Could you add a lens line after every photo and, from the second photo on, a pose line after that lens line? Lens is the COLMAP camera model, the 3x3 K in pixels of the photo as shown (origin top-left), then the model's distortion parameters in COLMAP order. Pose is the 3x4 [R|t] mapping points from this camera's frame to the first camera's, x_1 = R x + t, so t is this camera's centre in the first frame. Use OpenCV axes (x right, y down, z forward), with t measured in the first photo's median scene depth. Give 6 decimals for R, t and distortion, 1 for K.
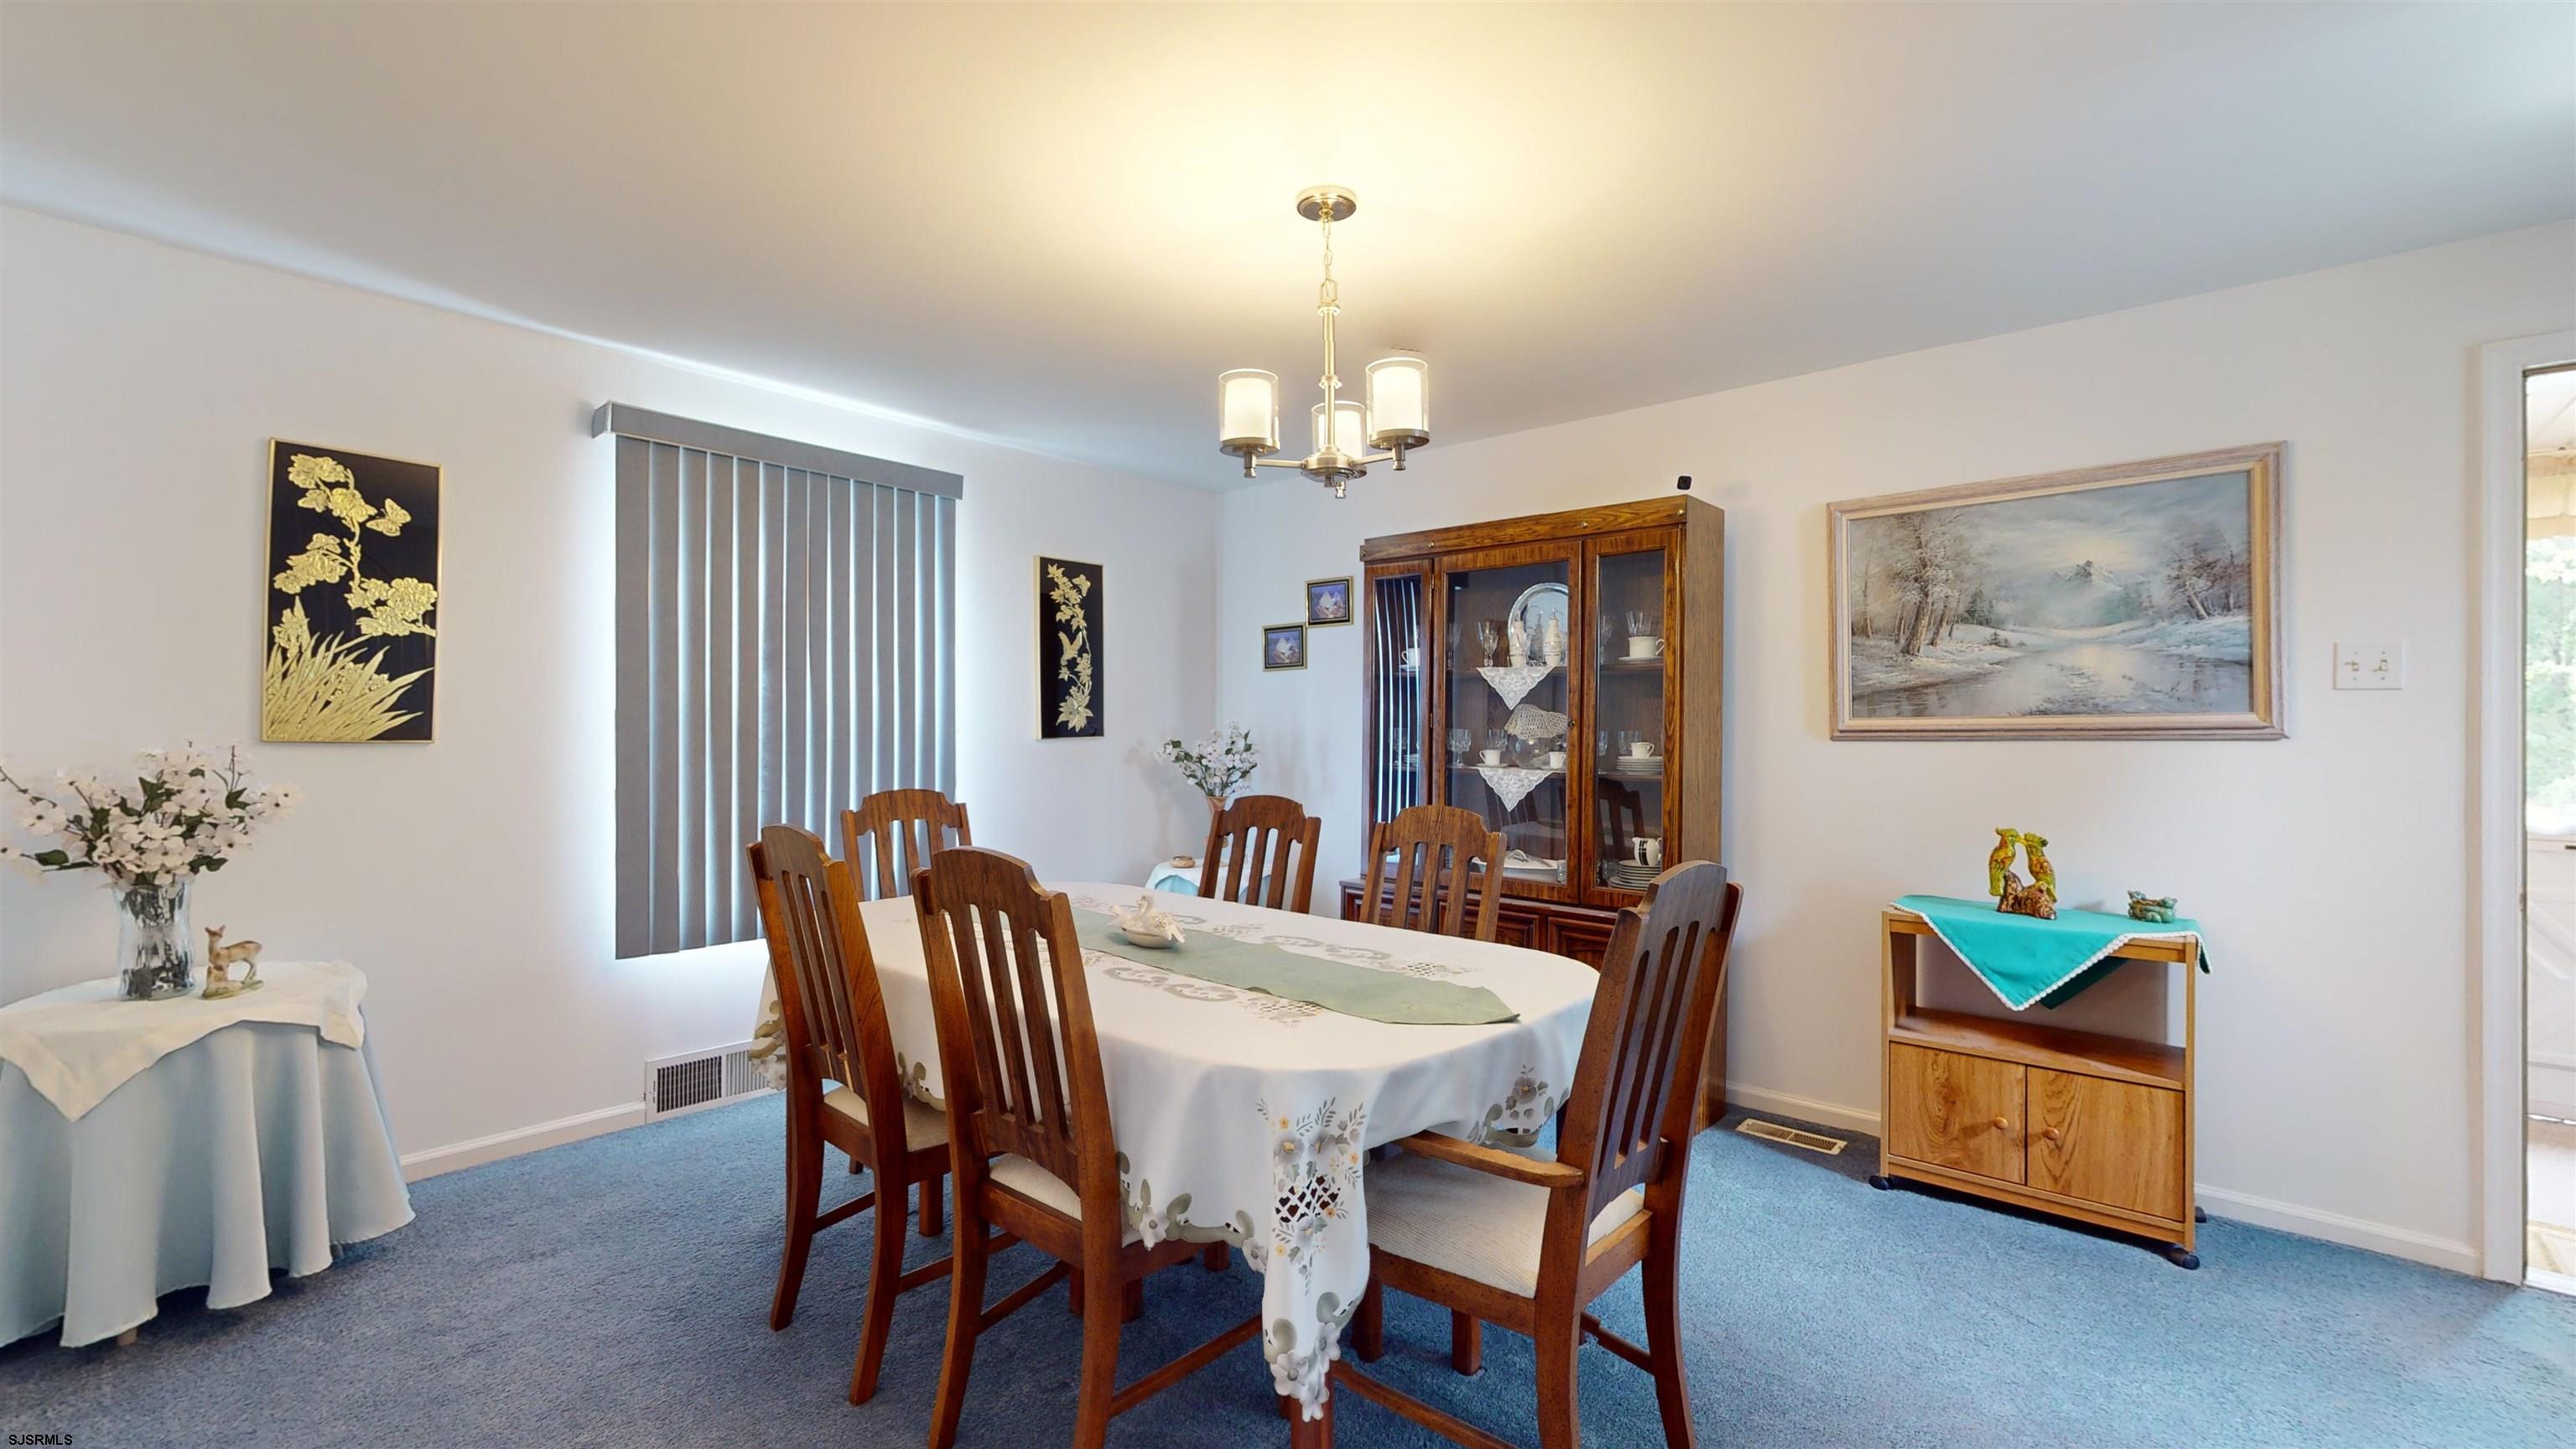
lens RADIAL K [[1063.1, 0, 1274.1], [0, 1063.1, 730.9], [0, 0, 1]] dist [-0.000956, 0.000353]
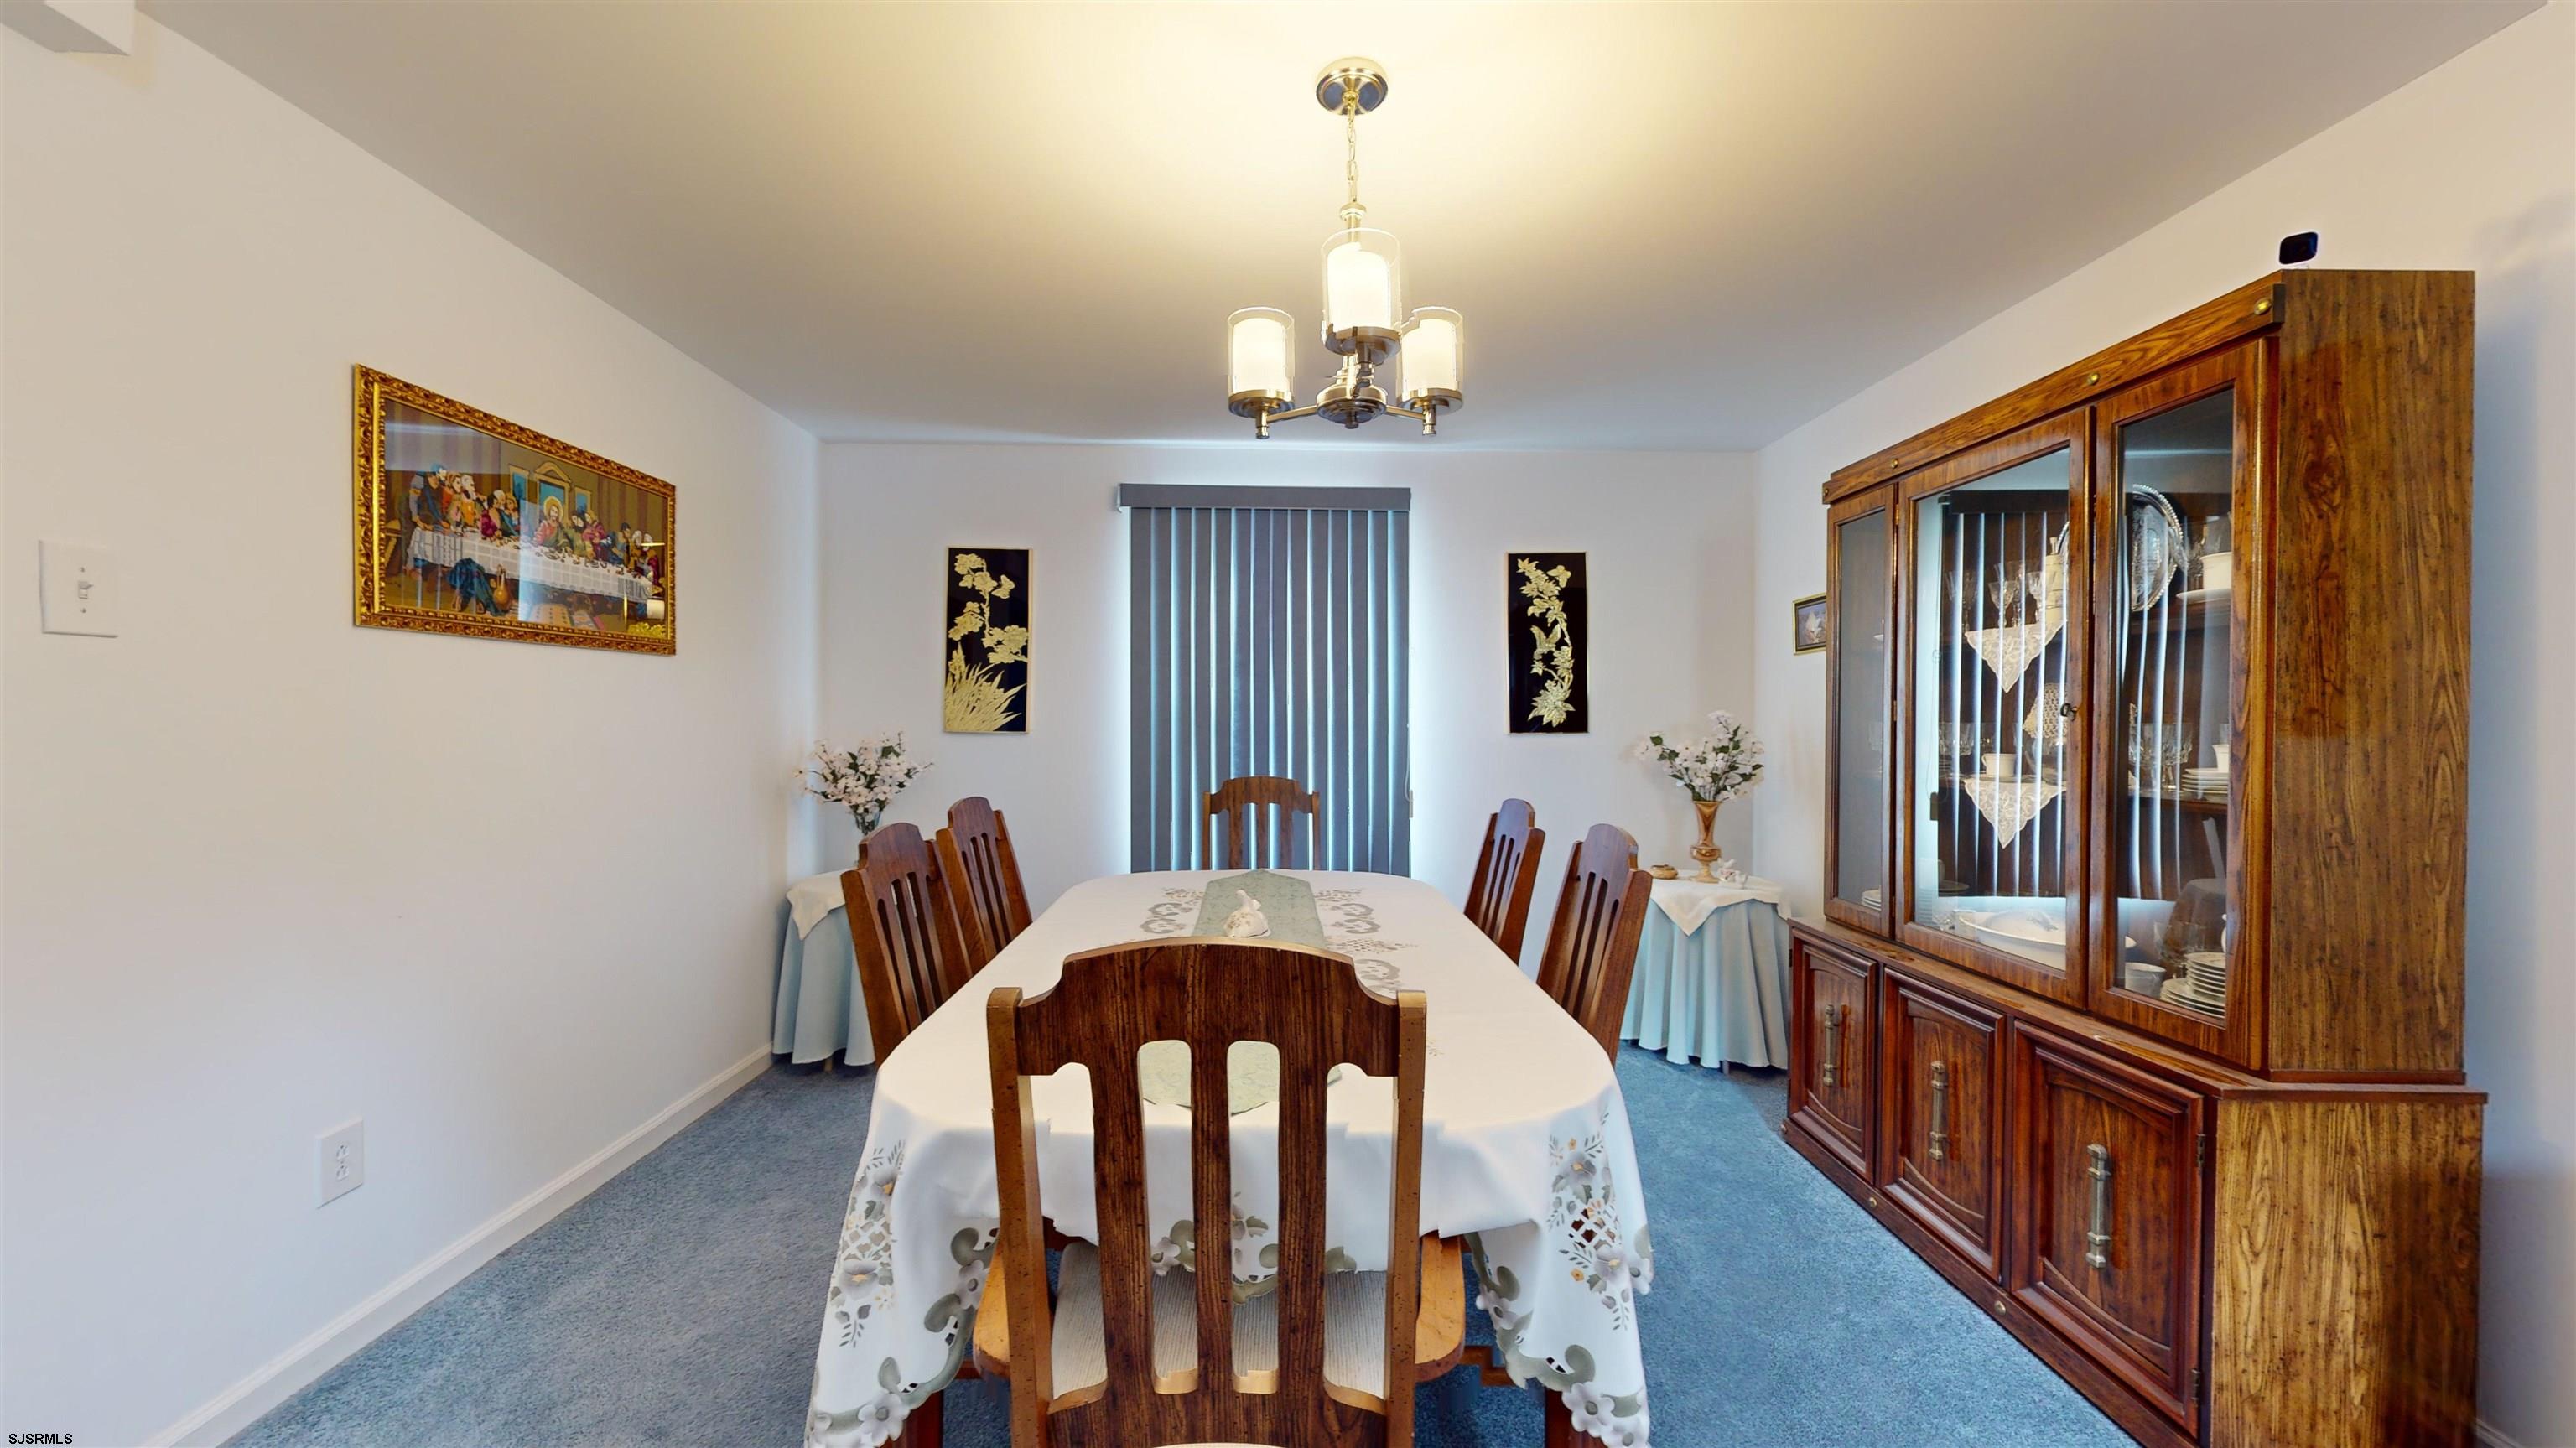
lens RADIAL K [[931.8, 0, 1292.4], [0, 931.8, 736.8], [0, 0, 1]] dist [0.002299, 0.000056]
pose [[0.688060, 0.008006, -0.725610, 0.358849], [-0.000909, 0.999948, 0.010171, 0.002151], [0.725654, -0.006338, 0.688031, 0.305447]]
